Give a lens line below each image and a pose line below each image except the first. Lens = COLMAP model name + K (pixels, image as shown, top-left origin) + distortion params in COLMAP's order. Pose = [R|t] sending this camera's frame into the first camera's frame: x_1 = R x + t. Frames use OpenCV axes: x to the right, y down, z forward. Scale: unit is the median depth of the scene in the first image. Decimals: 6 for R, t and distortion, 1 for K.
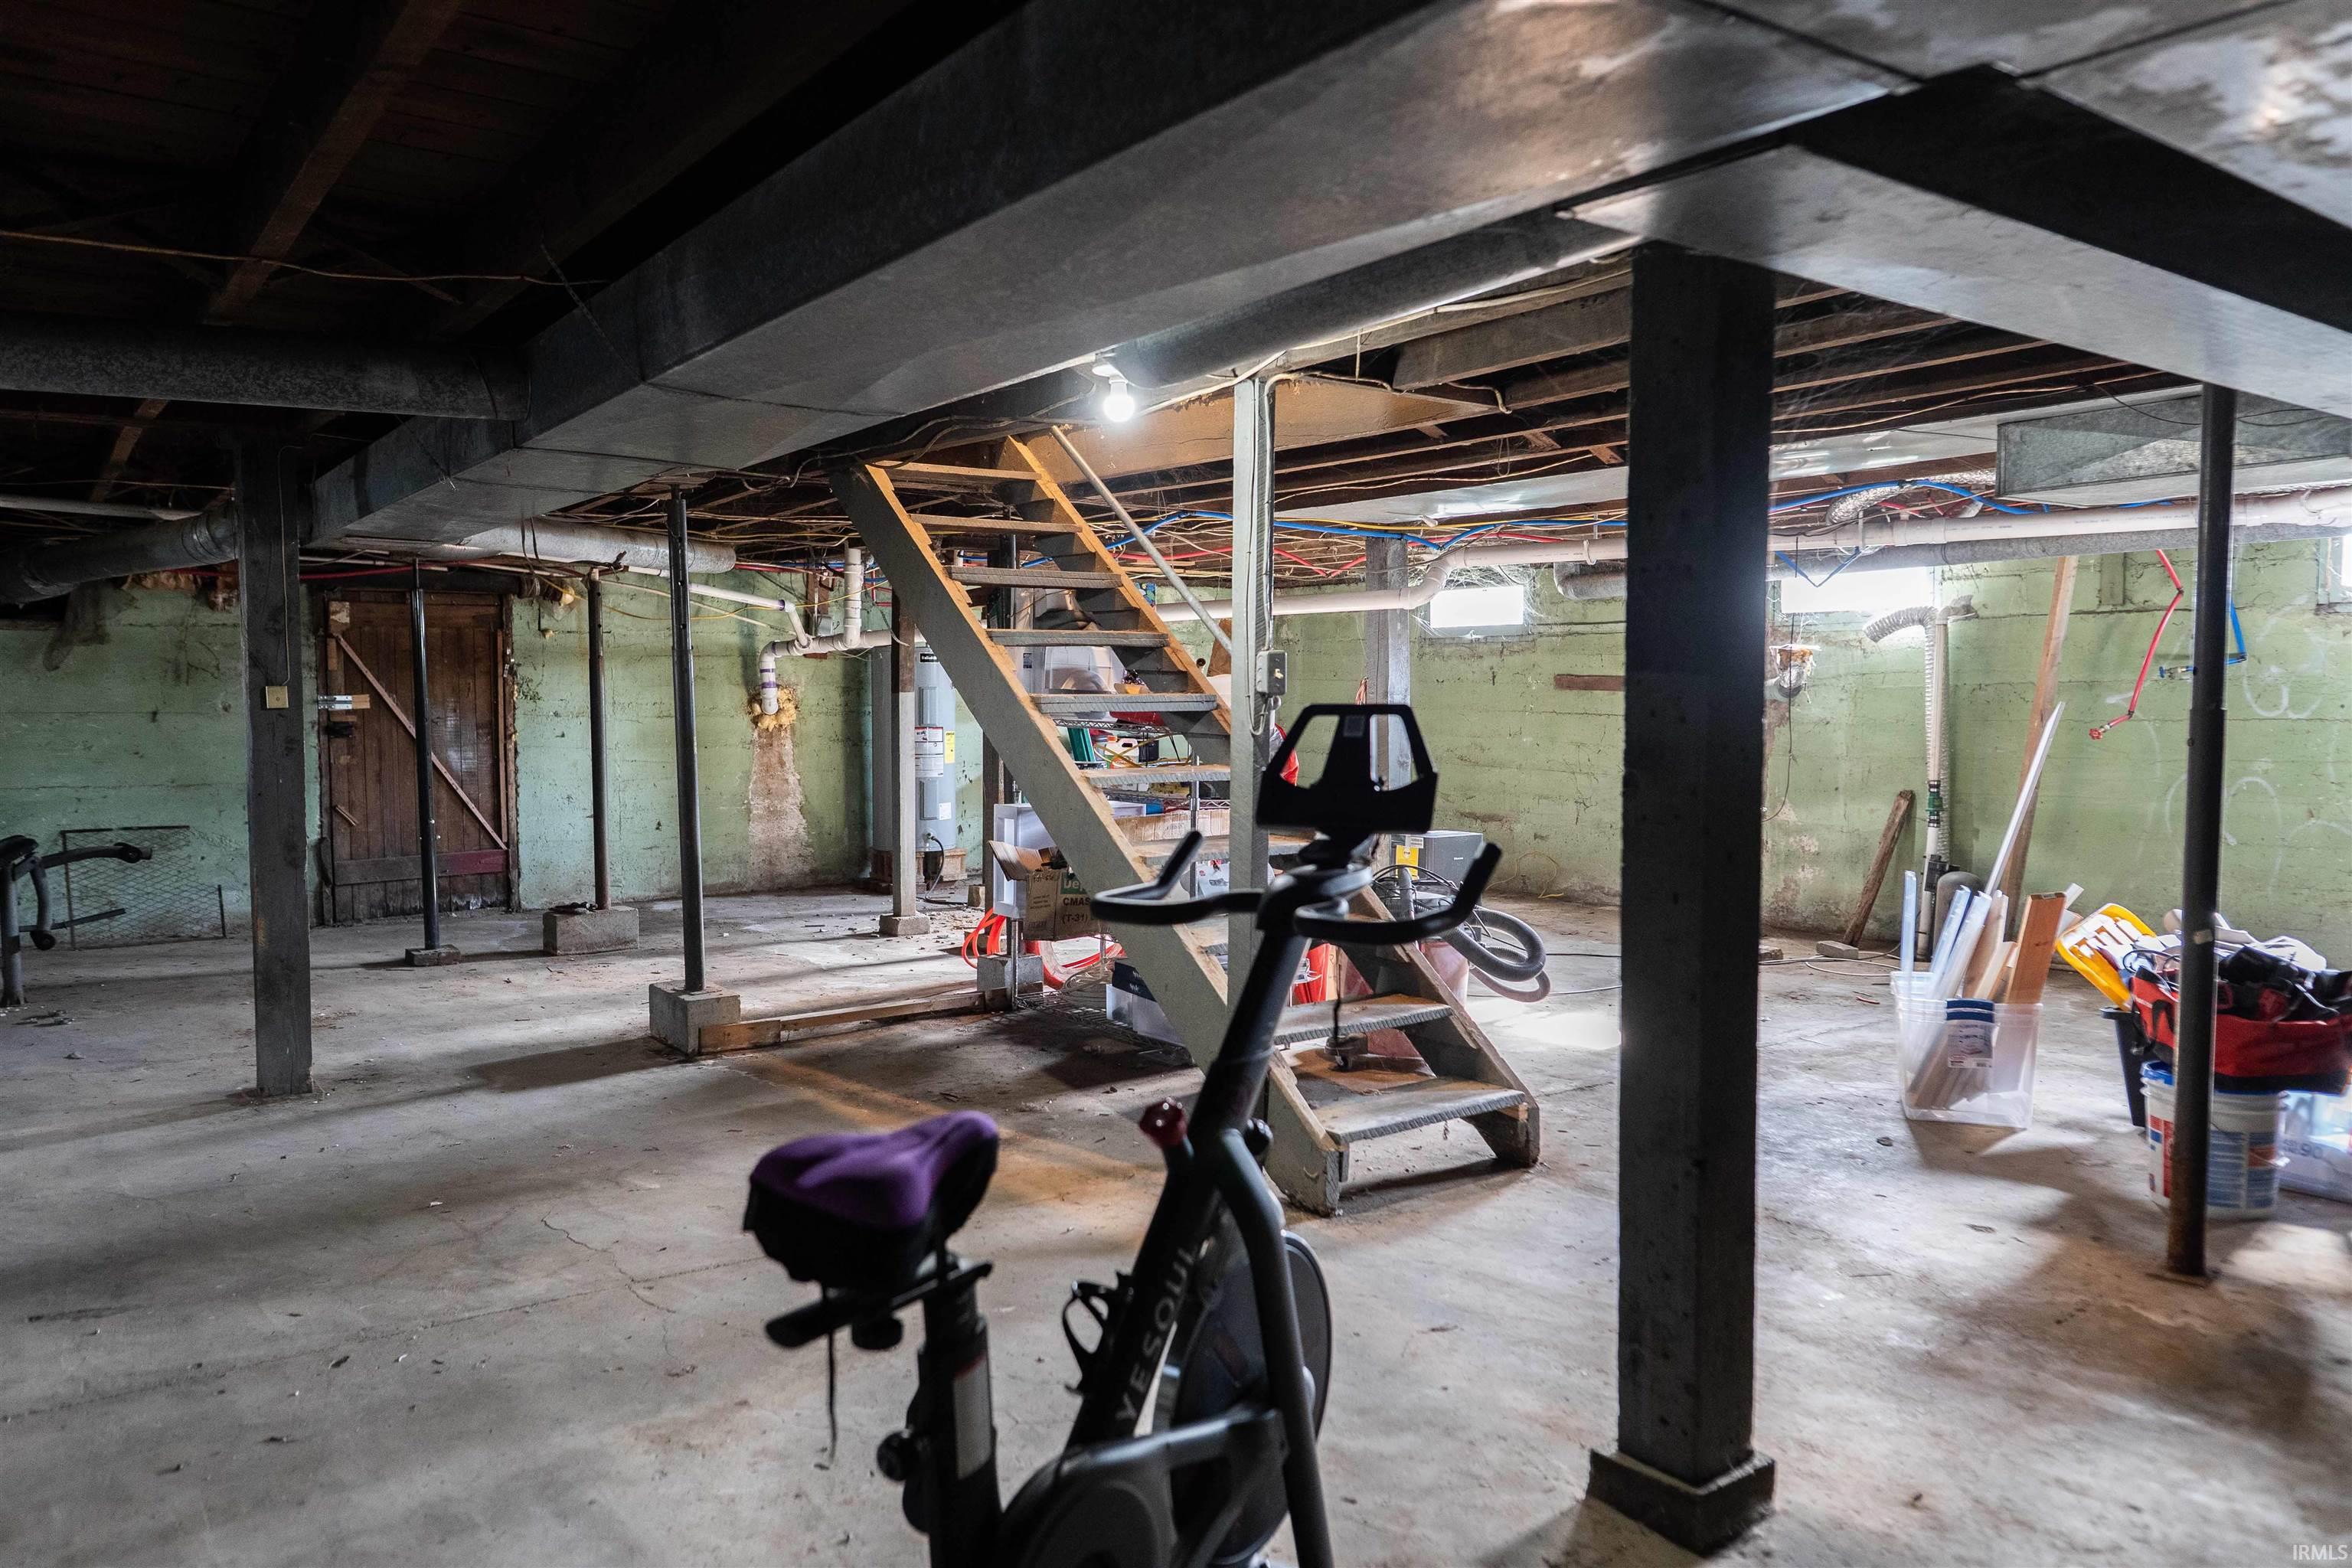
lens RADIAL K [[1633.4, 0, 1176.0], [0, 1633.4, 784.0], [0, 0, 1]] dist [-0.004695, -0.000395]
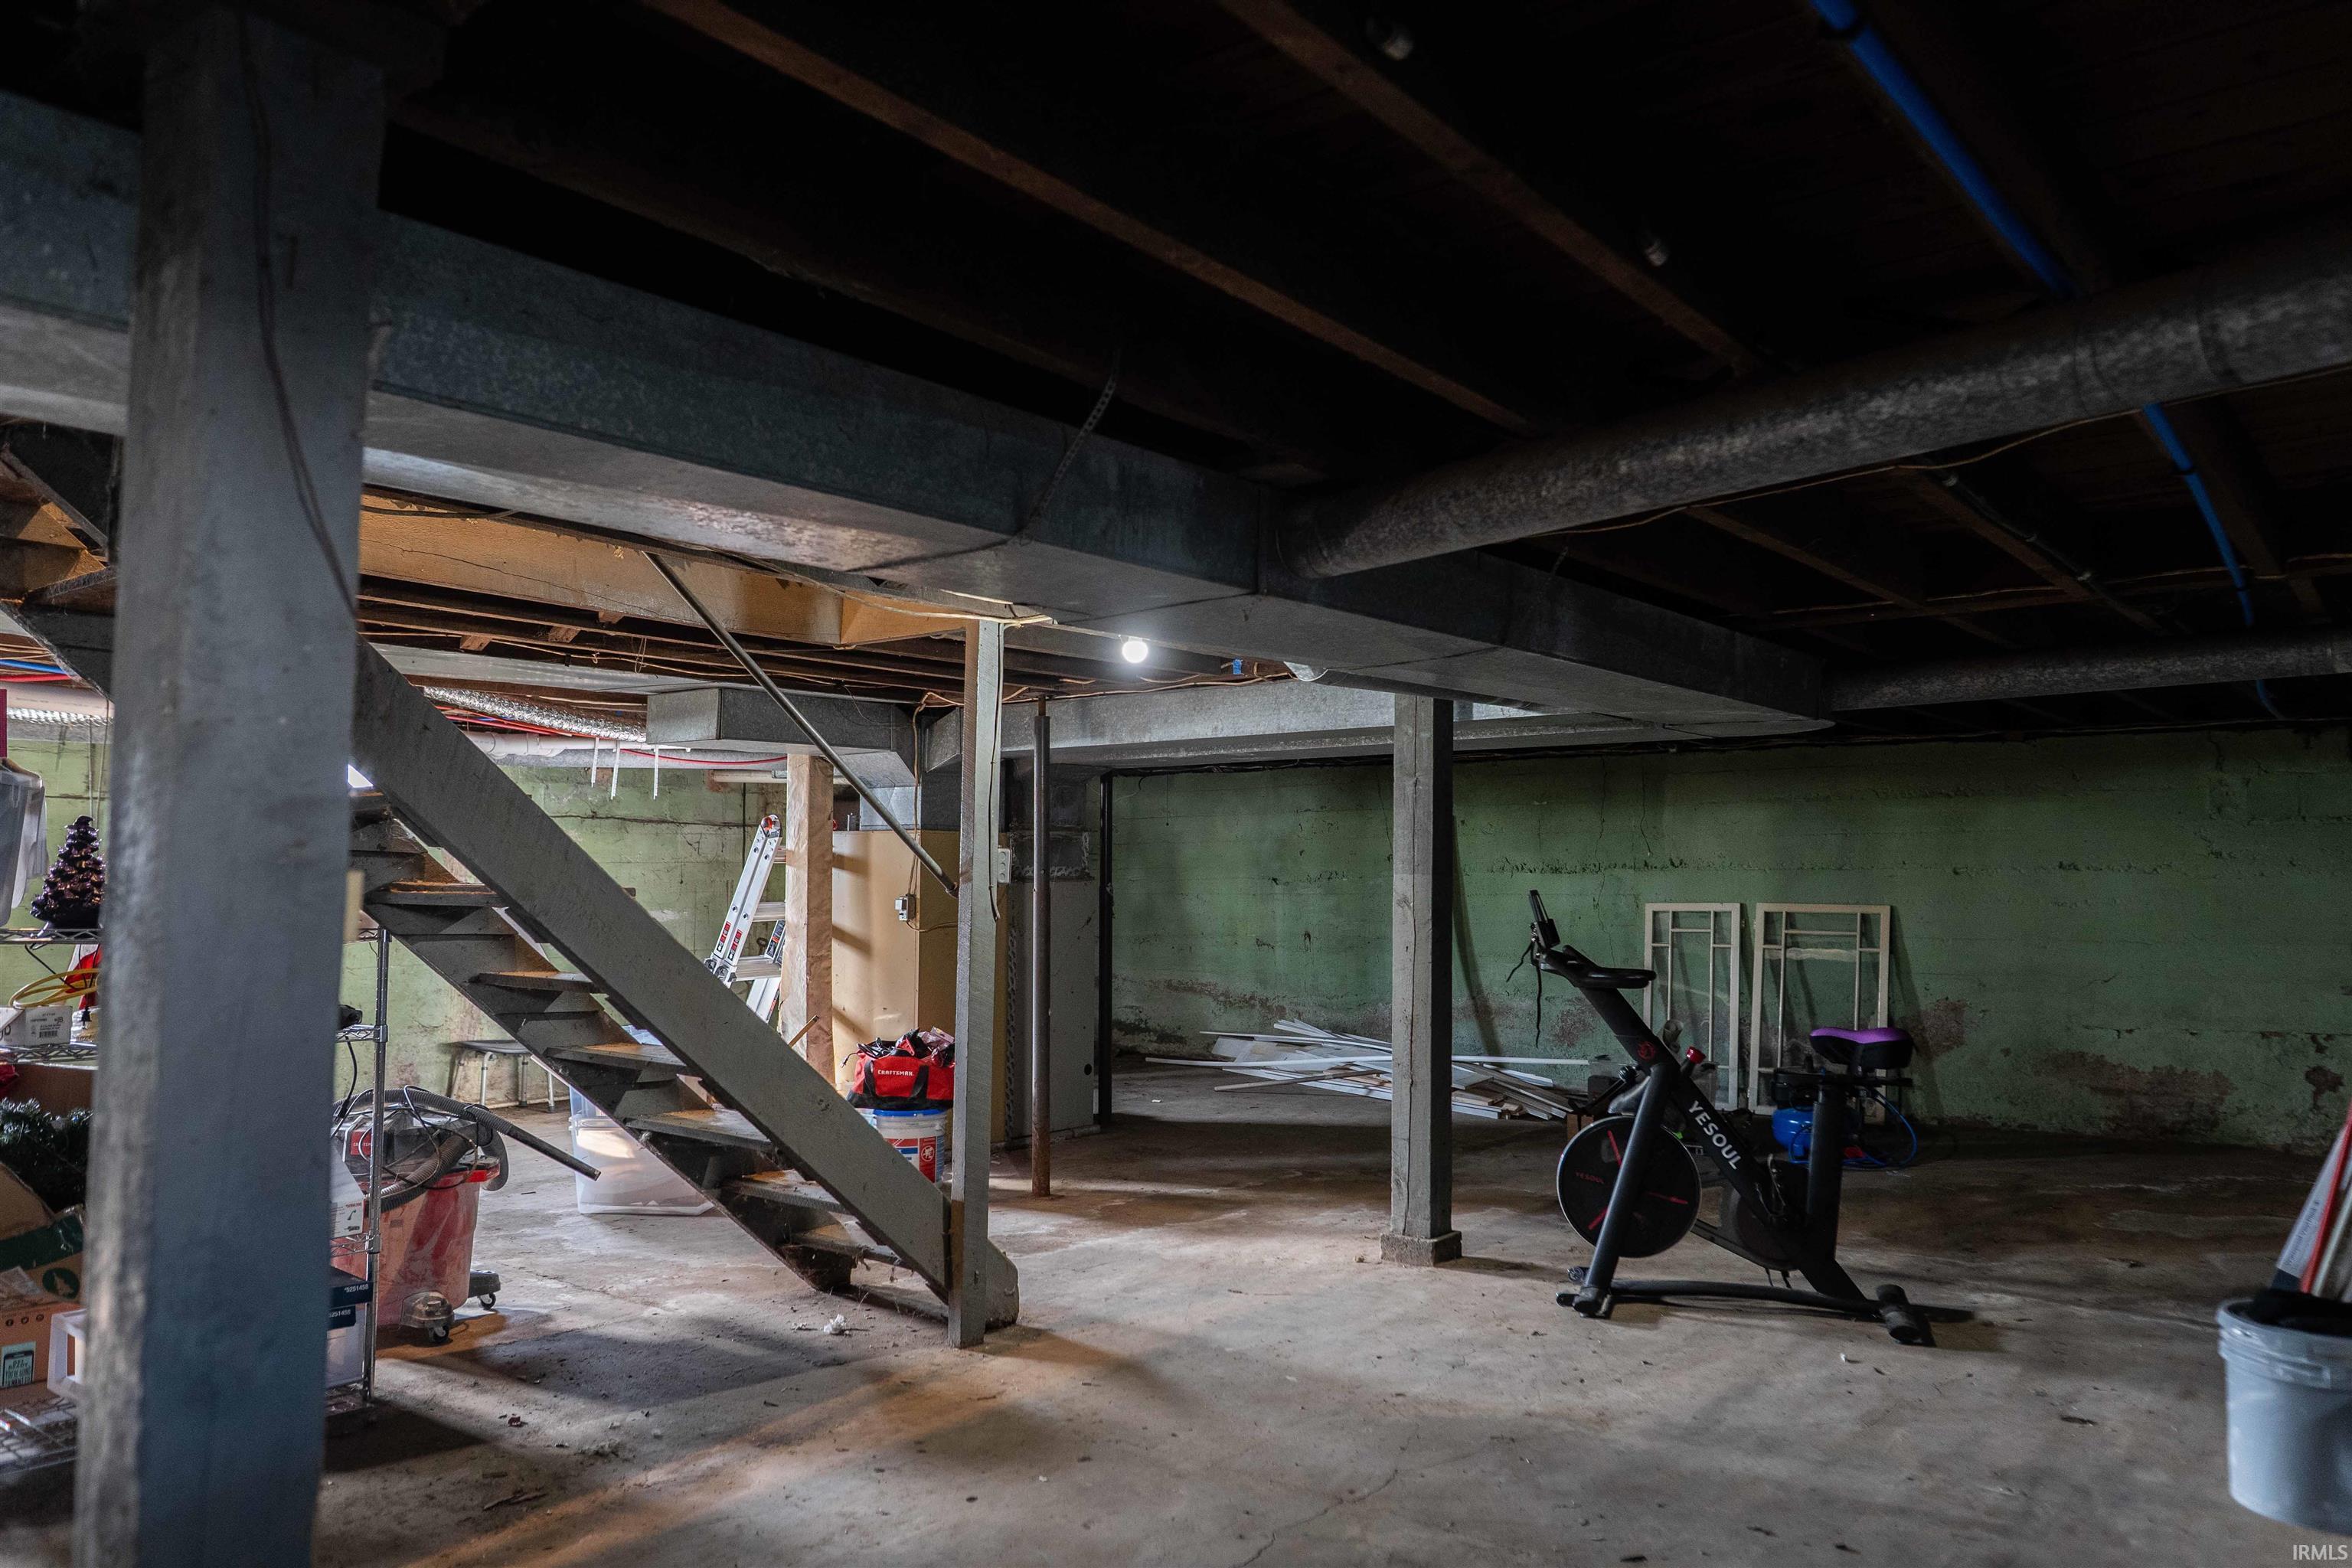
lens RADIAL K [[1633.4, 0, 1176.0], [0, 1633.4, 784.0], [0, 0, 1]] dist [-0.004695, -0.000395]
pose [[-0.251732, 0.056629, 0.966139, -1.552721], [0.047296, 0.997814, -0.046163, -0.095271], [-0.966641, 0.034074, -0.253860, 1.631427]]
